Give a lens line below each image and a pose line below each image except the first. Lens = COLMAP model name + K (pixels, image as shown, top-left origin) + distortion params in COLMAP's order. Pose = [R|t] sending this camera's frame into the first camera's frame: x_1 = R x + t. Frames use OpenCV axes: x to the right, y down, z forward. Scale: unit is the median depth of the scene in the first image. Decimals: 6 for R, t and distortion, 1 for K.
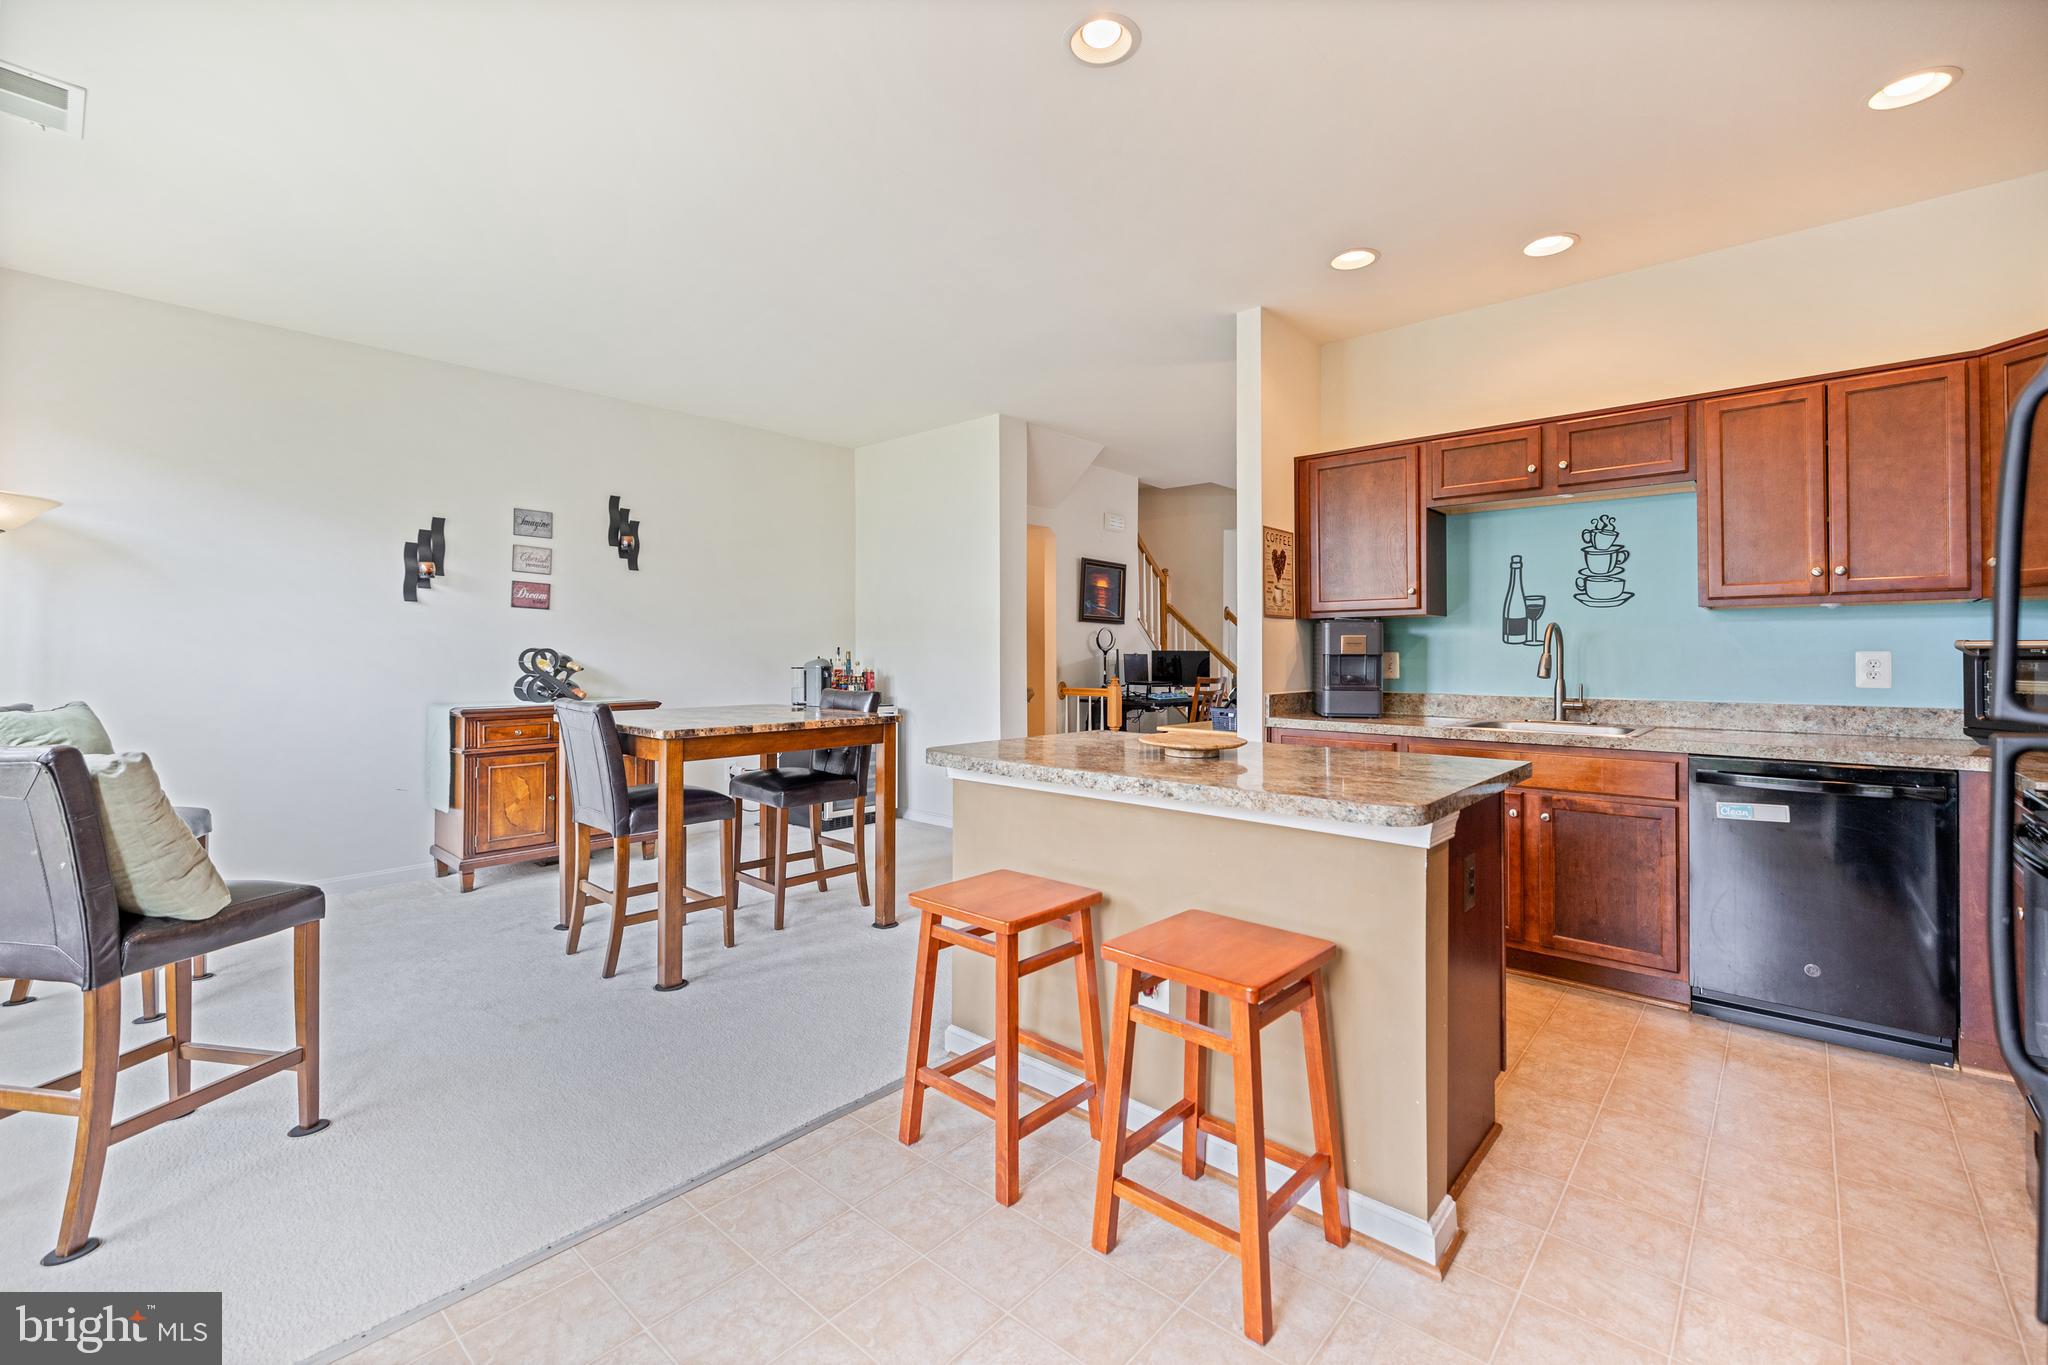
lens RADIAL K [[860.8, 0, 1019.8], [0, 860.8, 648.2], [0, 0, 1]] dist [-0.000424, 0.000541]
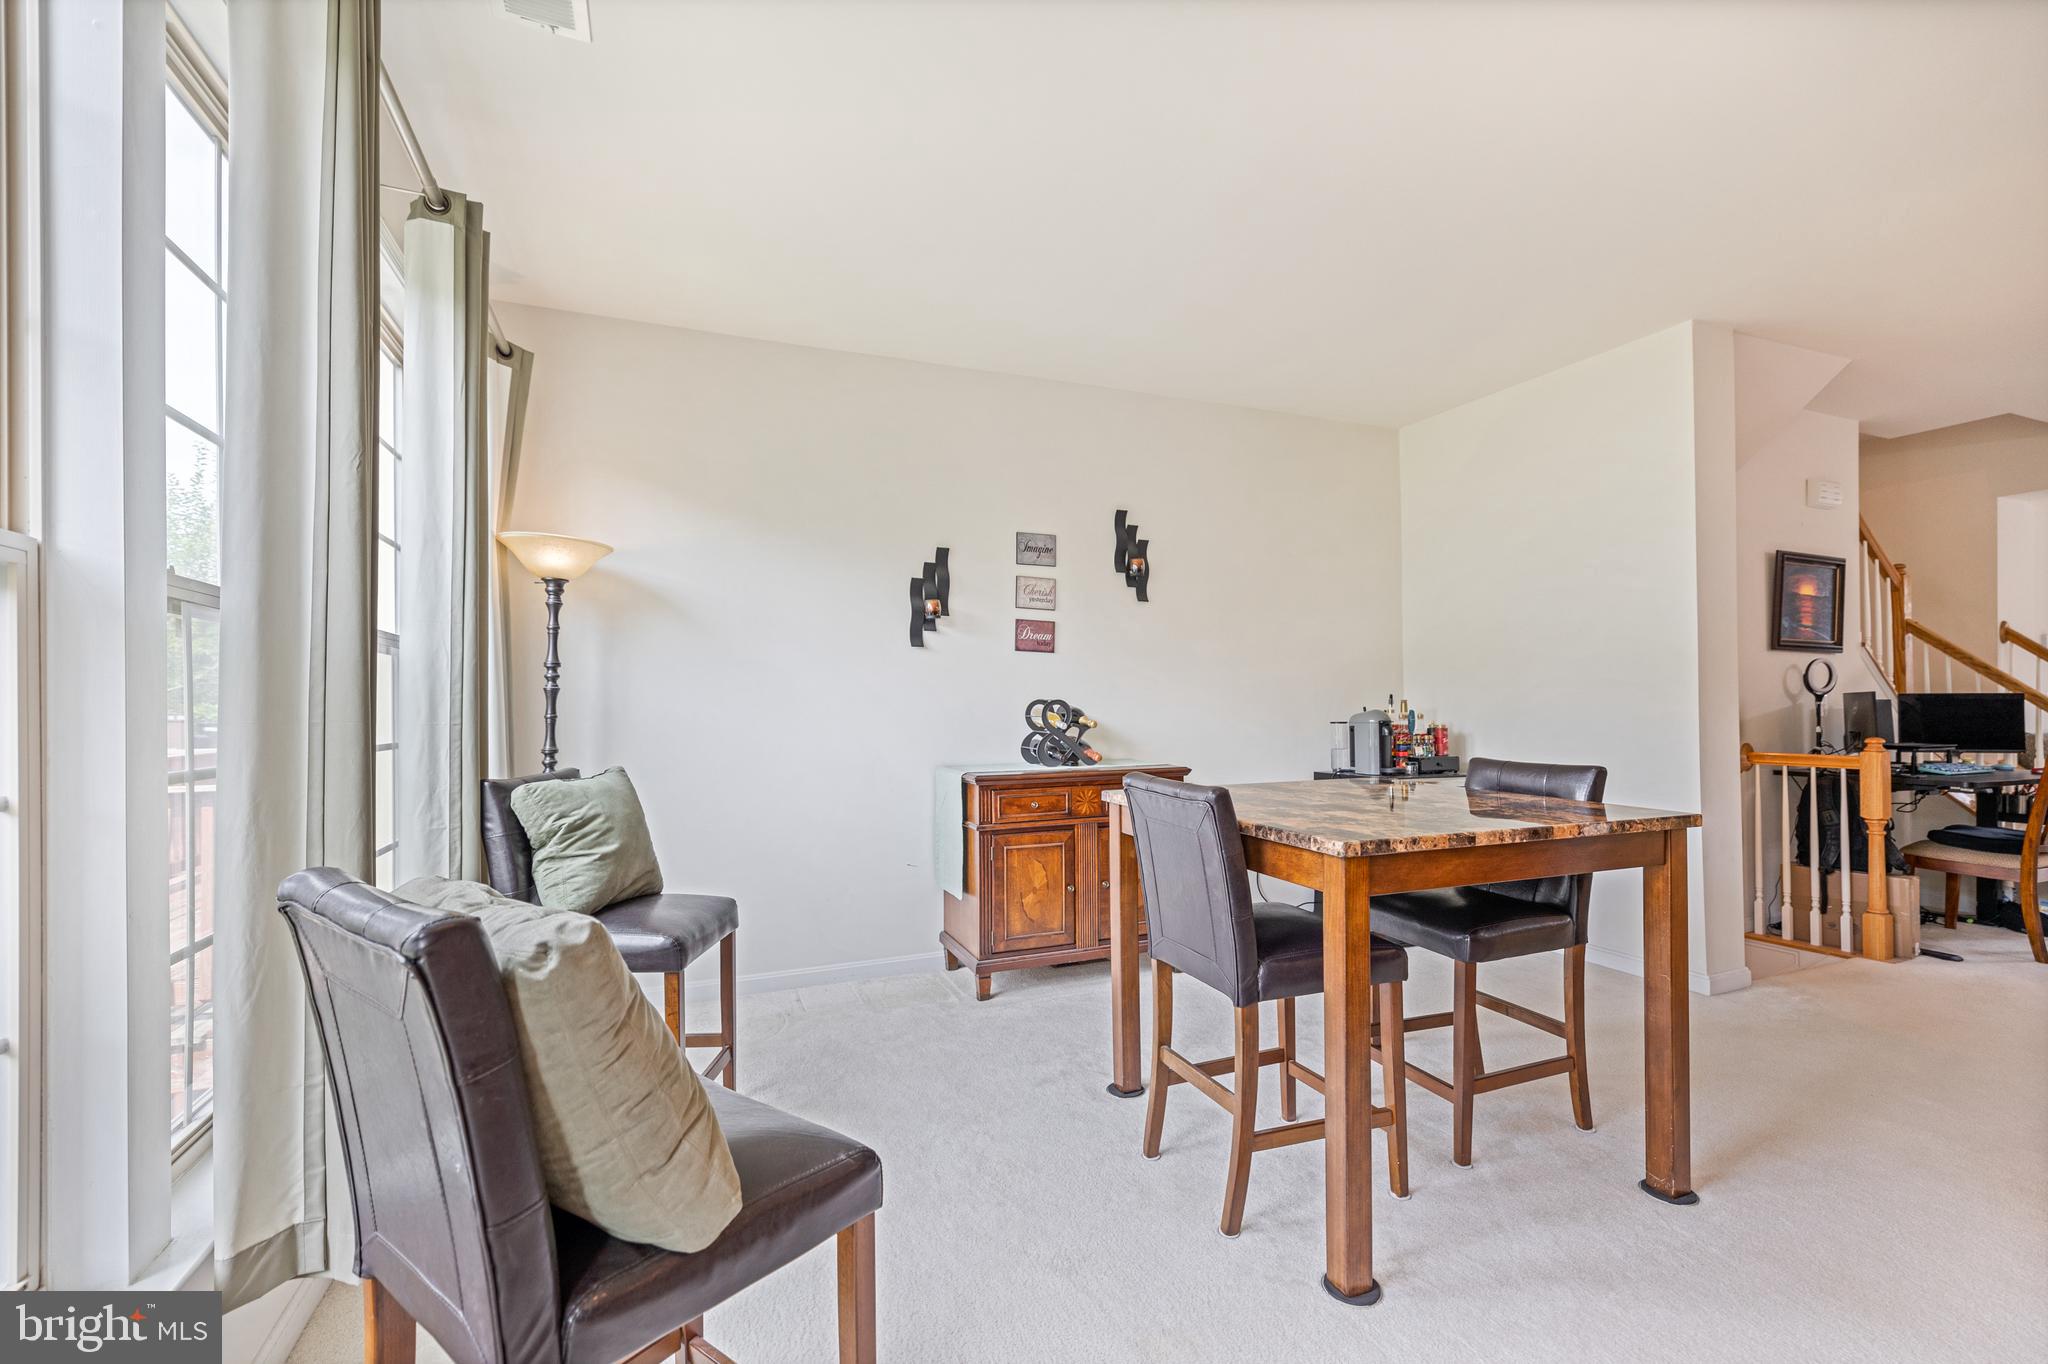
lens RADIAL K [[860.8, 0, 1017.2], [0, 860.8, 707.5], [0, 0, 1]] dist [-0.000424, 0.000541]
pose [[0.897562, -0.007096, -0.440831, -0.281599], [0.011602, 0.999904, 0.007528, 0.001266], [0.440735, -0.011871, 0.897559, 0.319733]]
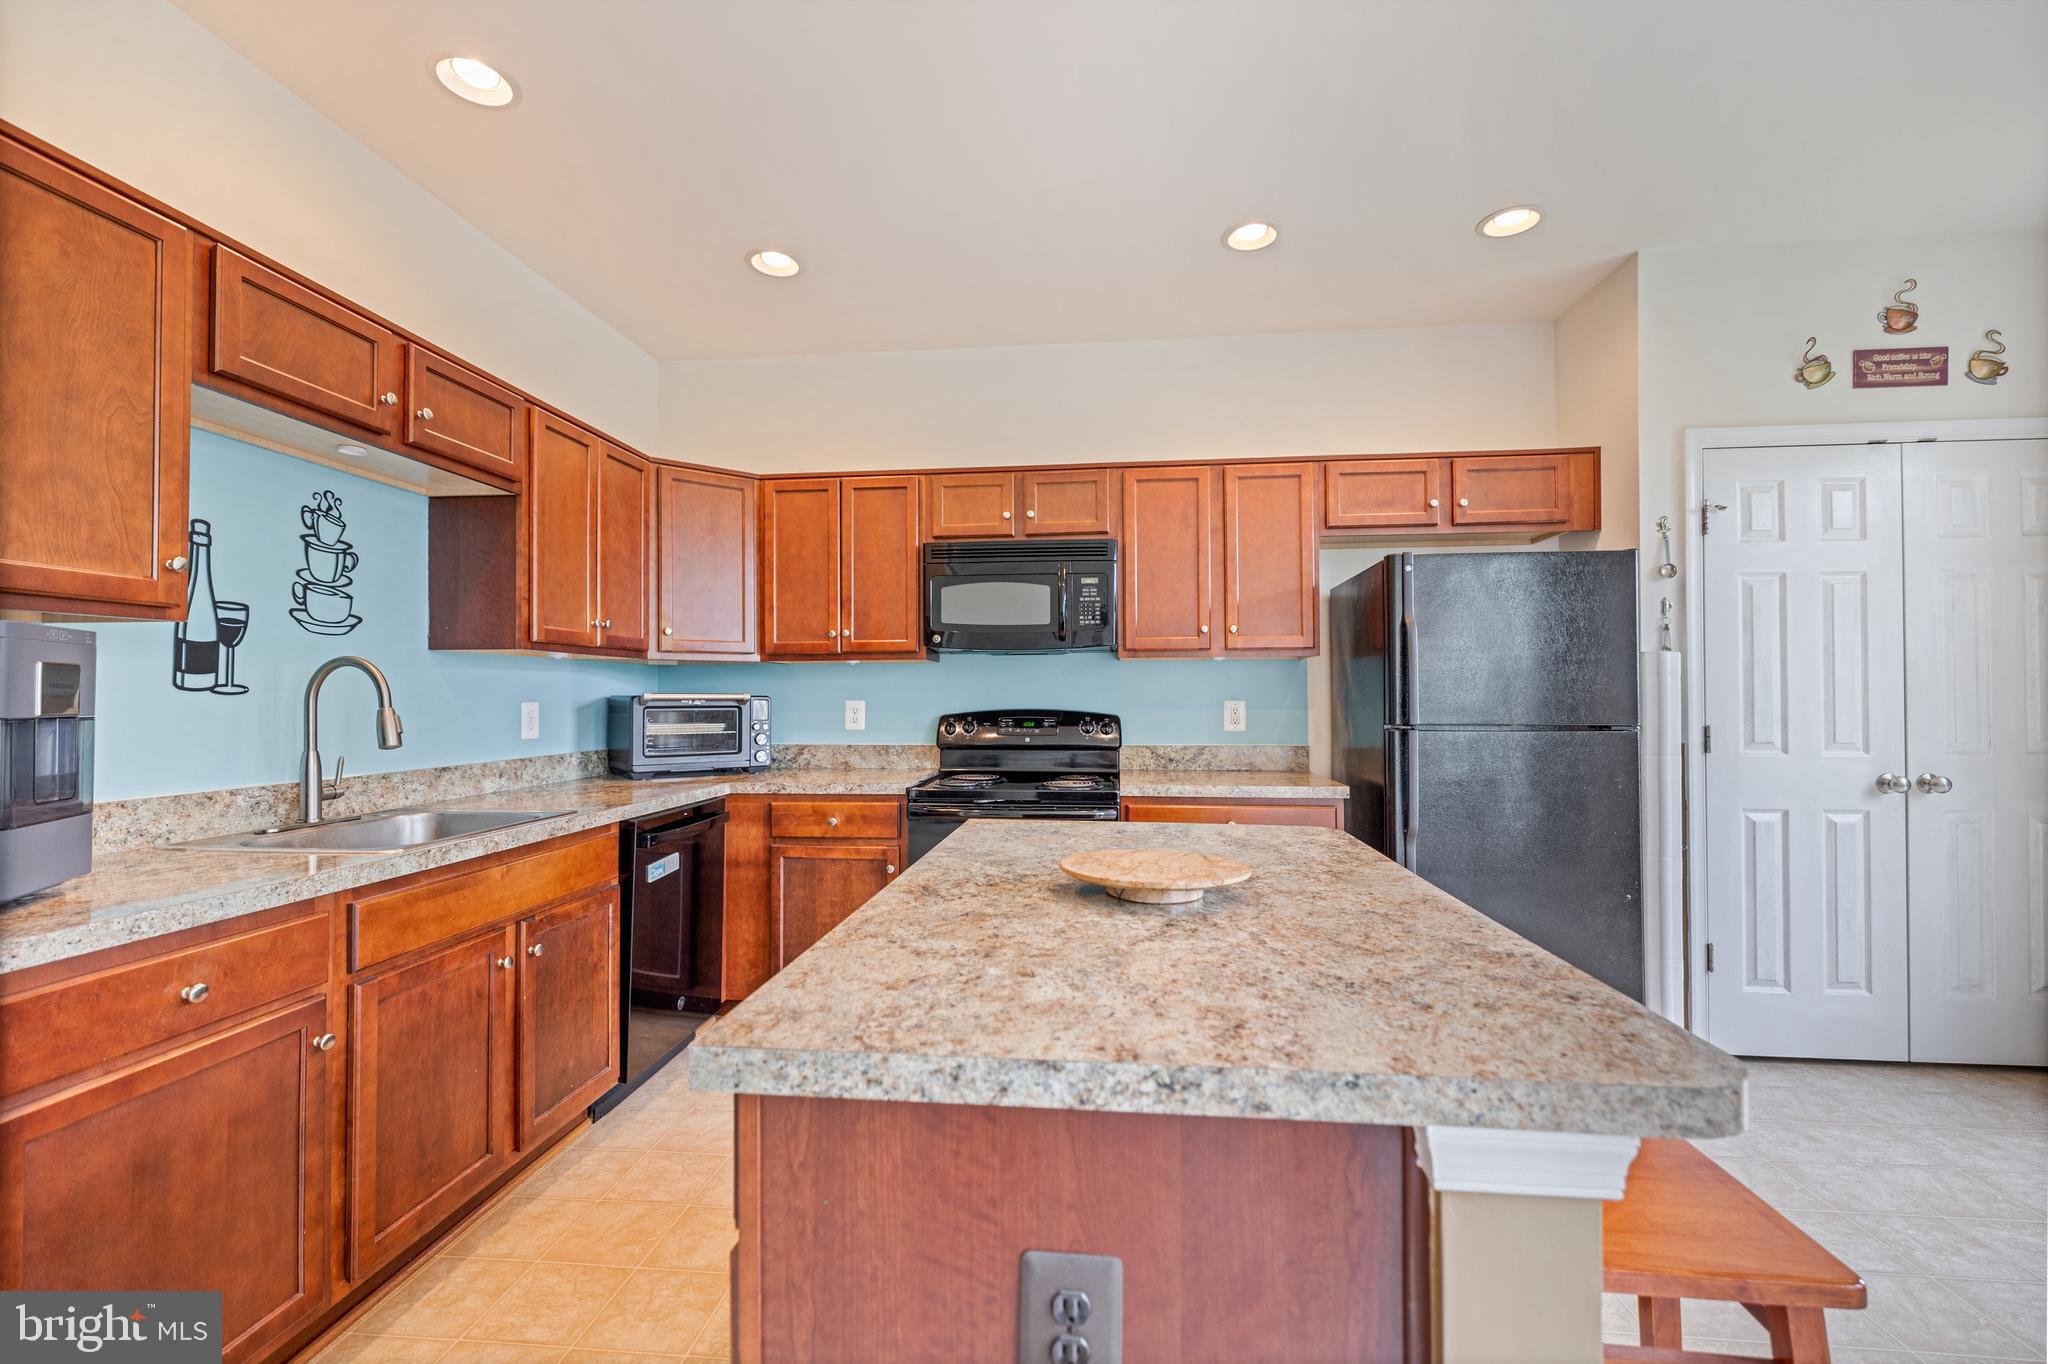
lens RADIAL K [[860.8, 0, 1027.2], [0, 860.8, 685.4], [0, 0, 1]] dist [-0.000424, 0.000541]
pose [[-0.587928, 0.011099, 0.808837, -0.129951], [-0.002564, 0.999875, -0.015584, -0.001479], [-0.808909, -0.011236, -0.587826, 0.883746]]
